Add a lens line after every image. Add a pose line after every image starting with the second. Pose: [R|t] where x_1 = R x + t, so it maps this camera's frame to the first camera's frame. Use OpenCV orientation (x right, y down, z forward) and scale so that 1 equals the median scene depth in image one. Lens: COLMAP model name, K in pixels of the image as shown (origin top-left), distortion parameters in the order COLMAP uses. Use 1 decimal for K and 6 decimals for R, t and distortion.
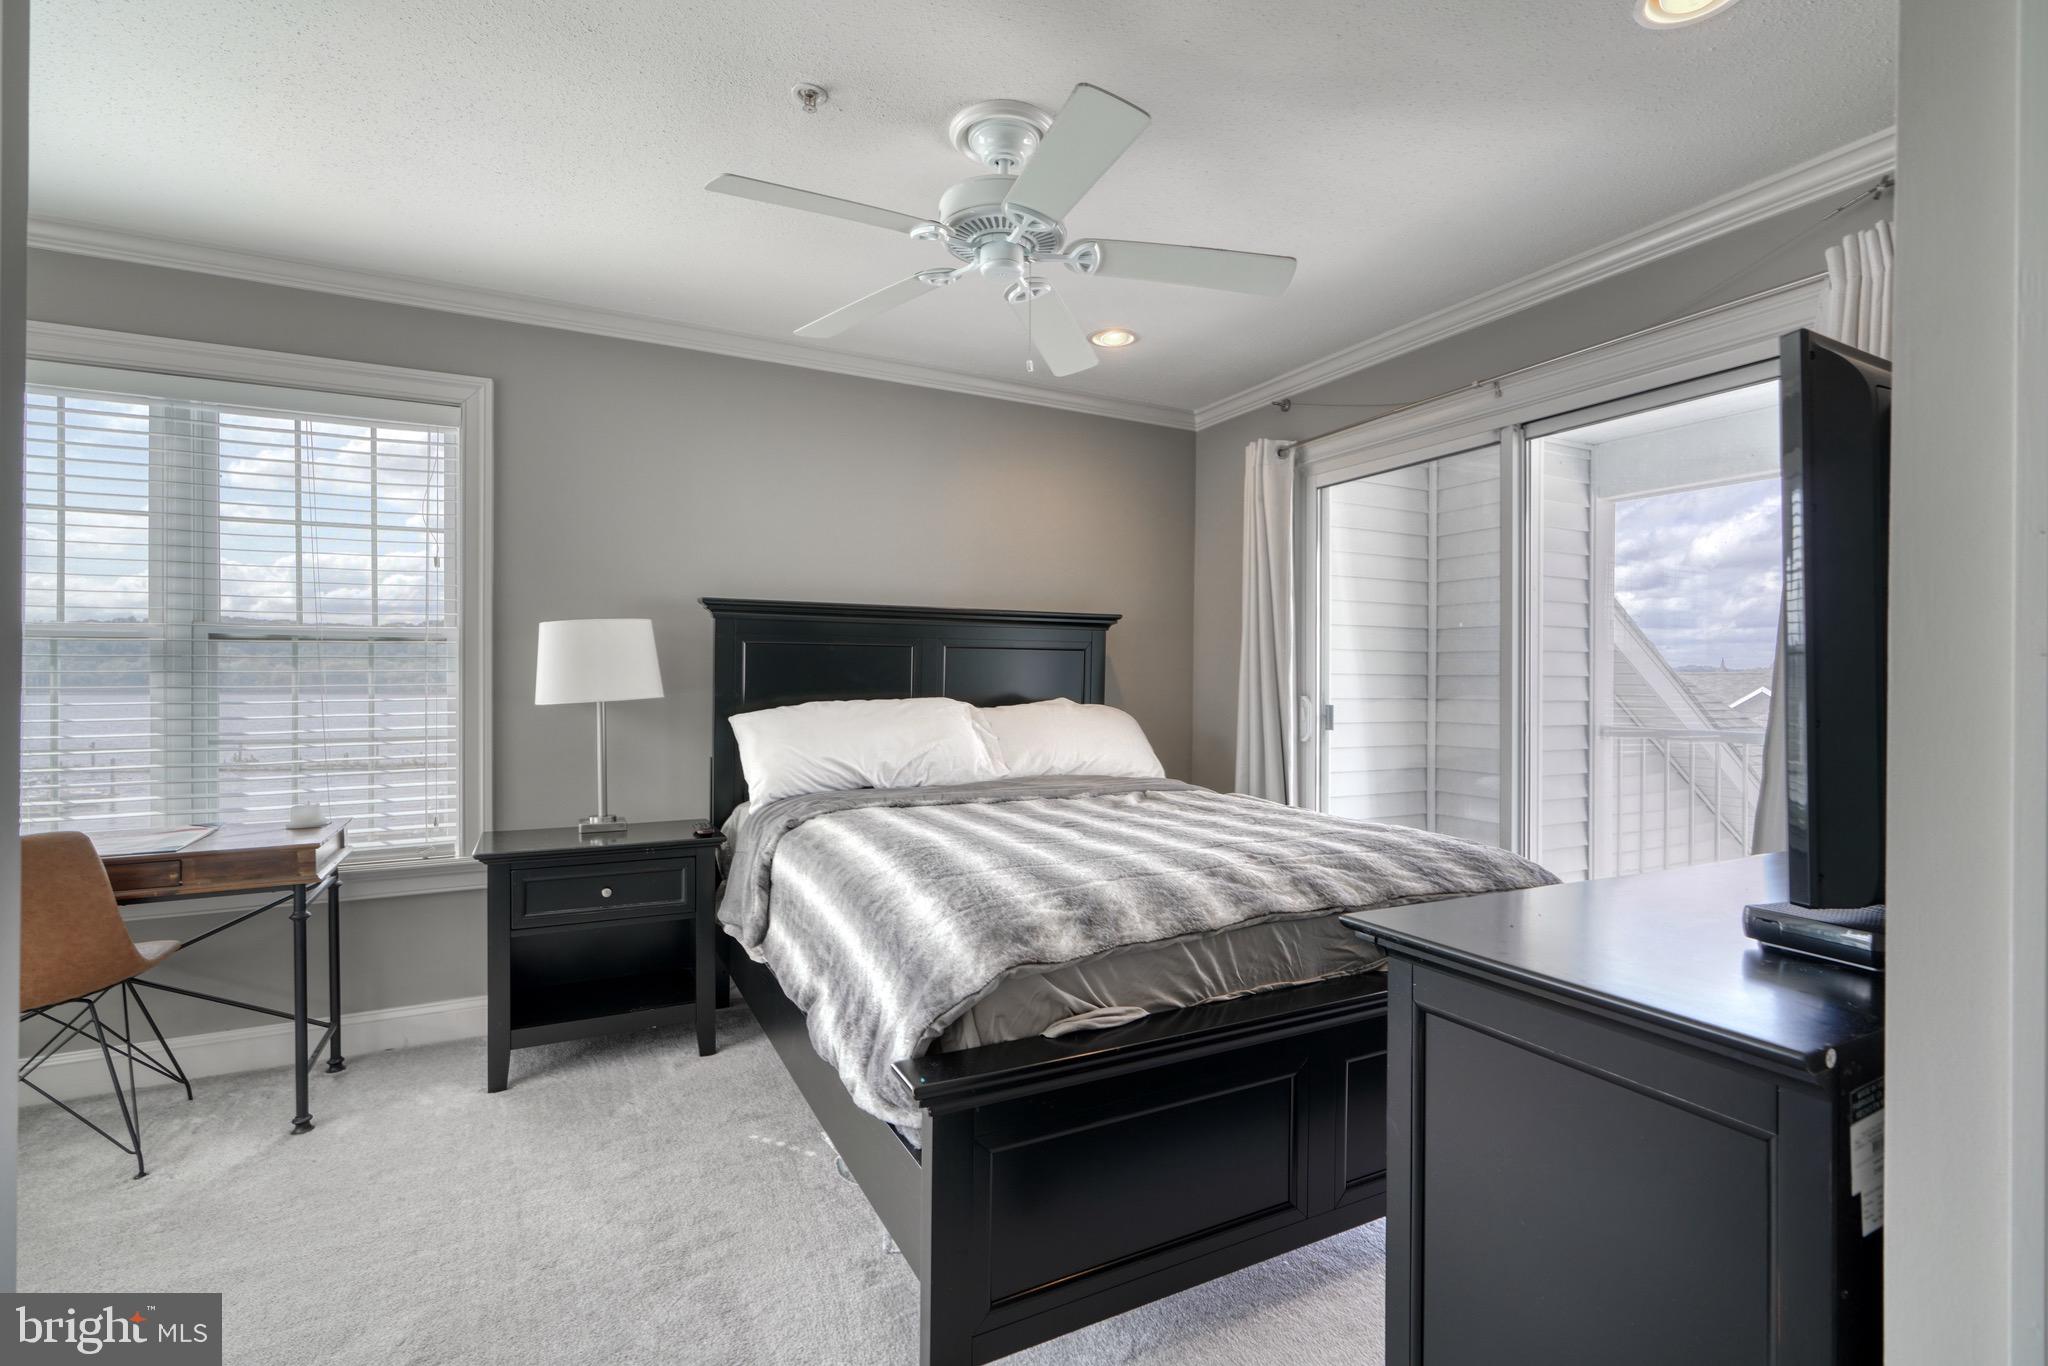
lens RADIAL K [[933.3, 0, 1039.5], [0, 933.3, 687.1], [0, 0, 1]] dist [-0.013550, 0.005940]
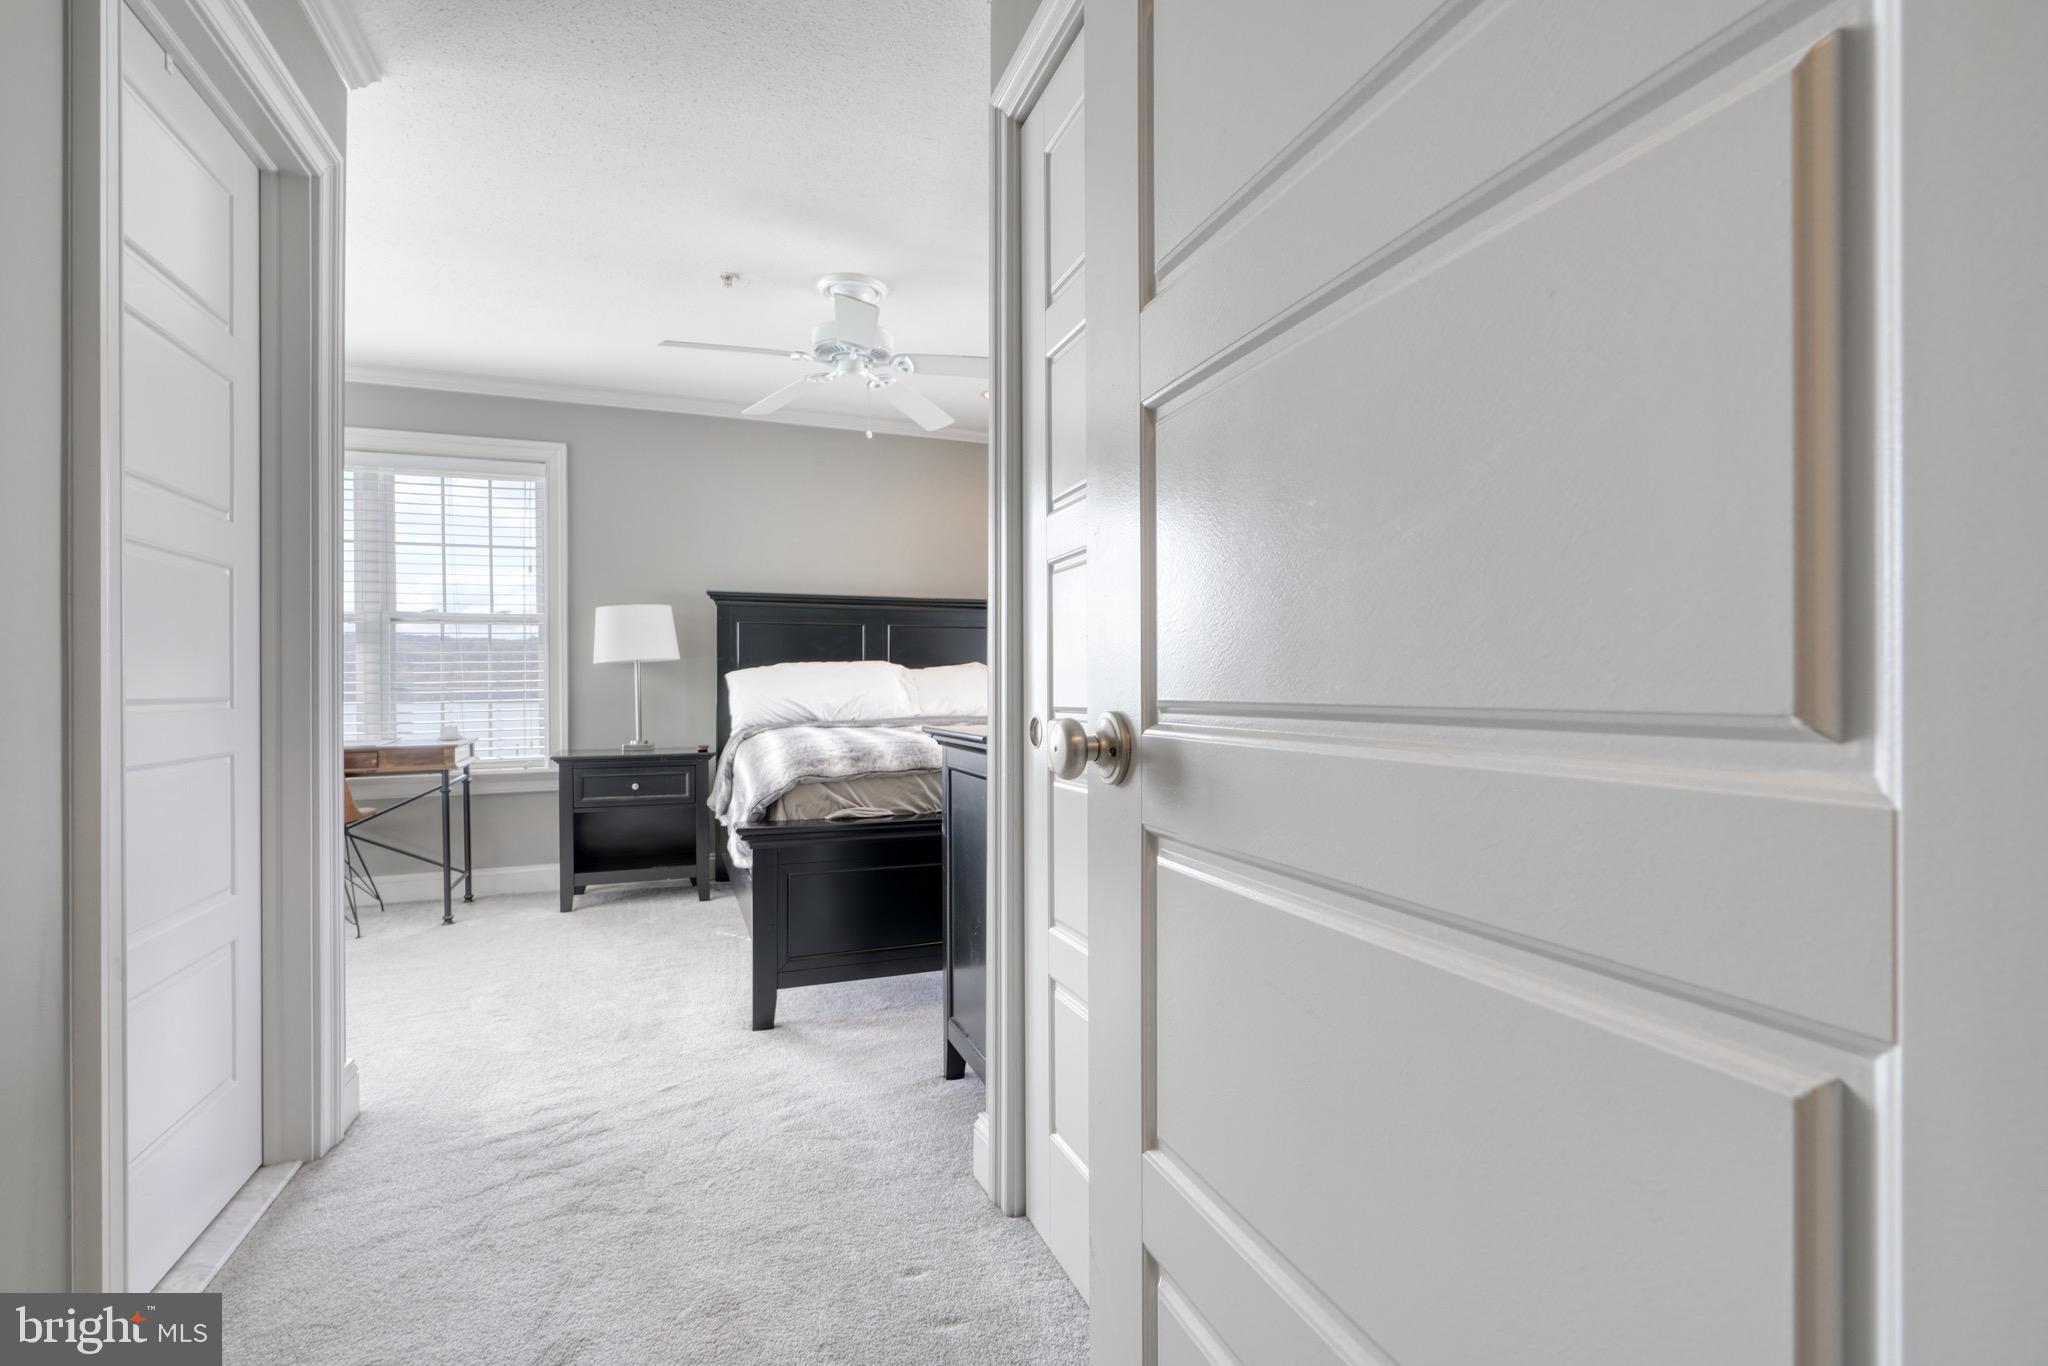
lens RADIAL K [[933.3, 0, 1042.6], [0, 933.3, 693.3], [0, 0, 1]] dist [-0.013550, 0.005940]
pose [[0.994399, -0.007765, -0.105410, 0.342338], [0.007890, 0.999969, 0.000773, 0.074264], [0.105400, -0.001600, 0.994429, -0.418833]]
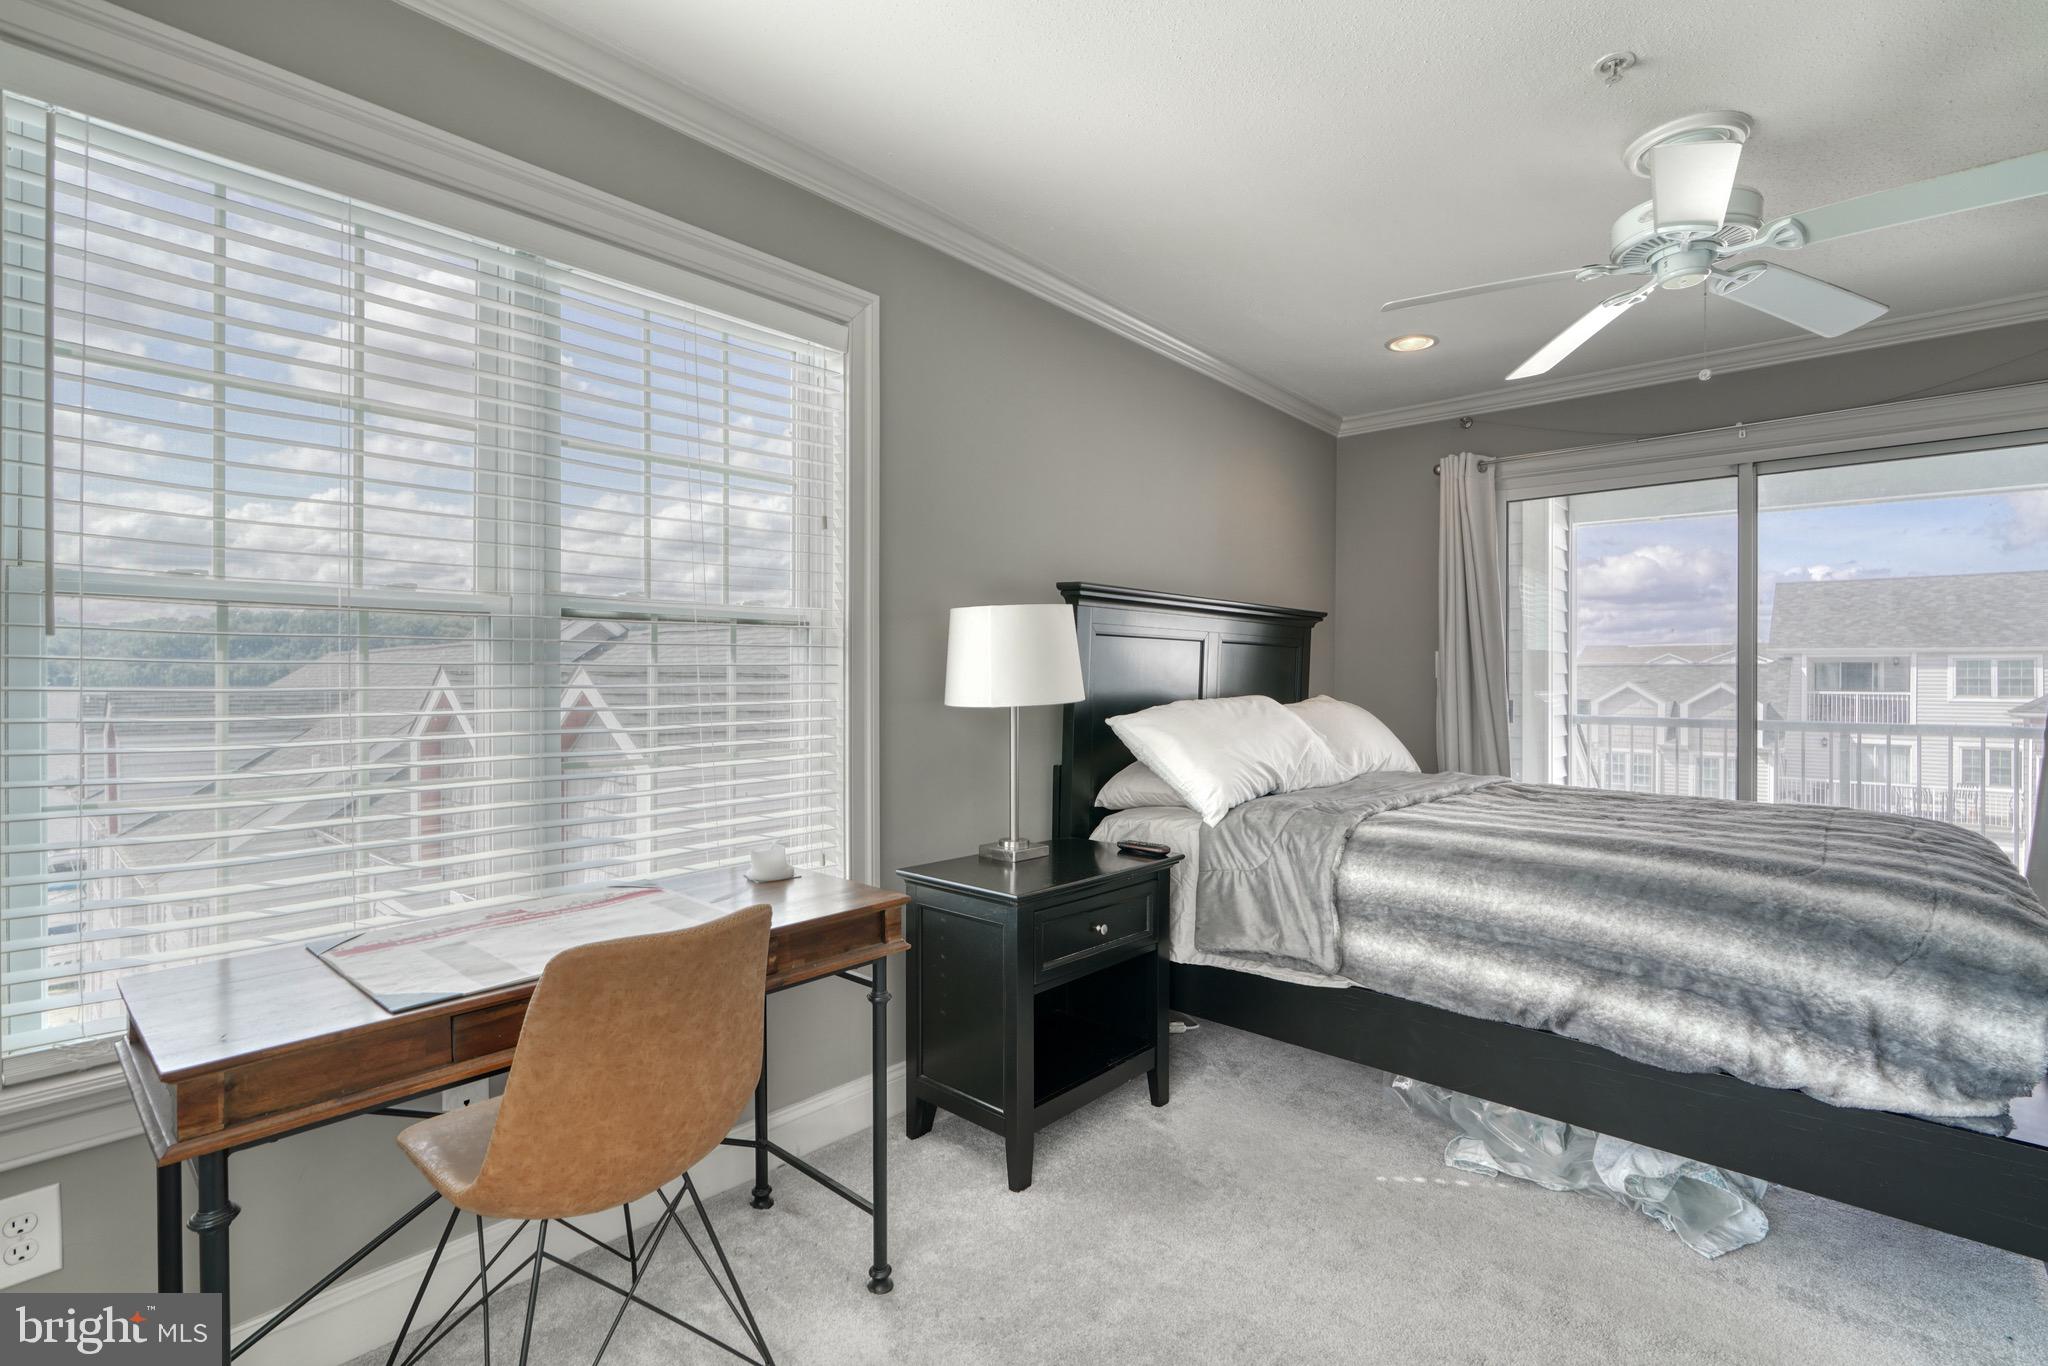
lens RADIAL K [[933.3, 0, 1024.5], [0, 933.3, 685.9], [0, 0, 1]] dist [-0.013550, 0.005940]
pose [[0.935726, -0.001987, 0.352721, -0.824504], [0.000688, 0.999993, 0.003808, -0.002603], [-0.352726, -0.003321, 0.935721, 0.234555]]
